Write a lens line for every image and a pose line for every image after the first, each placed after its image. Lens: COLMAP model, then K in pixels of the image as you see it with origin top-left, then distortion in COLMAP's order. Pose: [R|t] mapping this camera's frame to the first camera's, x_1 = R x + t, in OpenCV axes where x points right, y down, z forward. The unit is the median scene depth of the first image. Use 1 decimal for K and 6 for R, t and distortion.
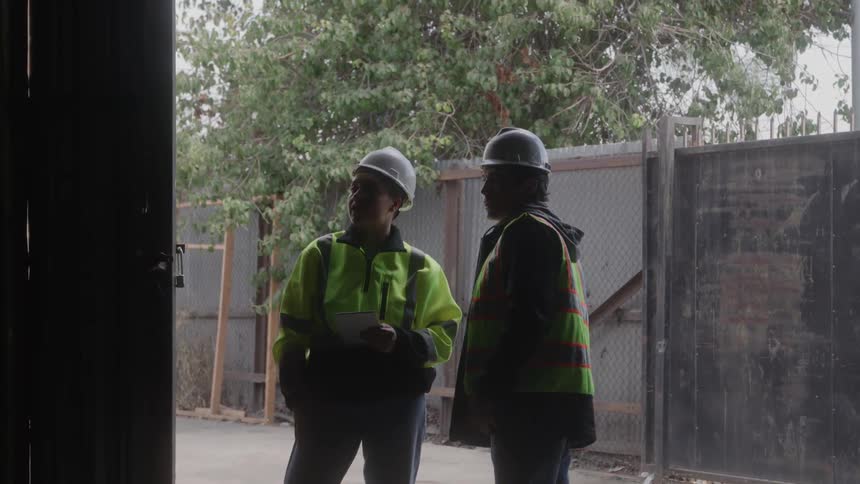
lens RADIAL K [[1797.4, 0, 442.8], [0, 1797.4, 242.8], [0, 0, 1]] dist [0.155352, 0.032691]
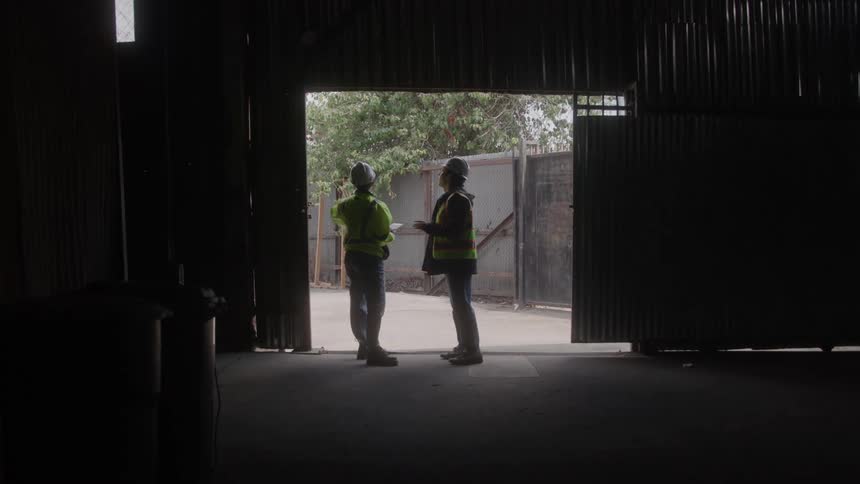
lens RADIAL K [[1042.4, 0, 430.7], [0, 1042.4, 243.7], [0, 0, 1]] dist [-0.008381, -0.001835]
pose [[0.999803, -0.017748, -0.008927, 0.018416], [0.018102, 0.998984, 0.041263, 0.000316], [0.008185, -0.041417, 0.999108, -0.222769]]
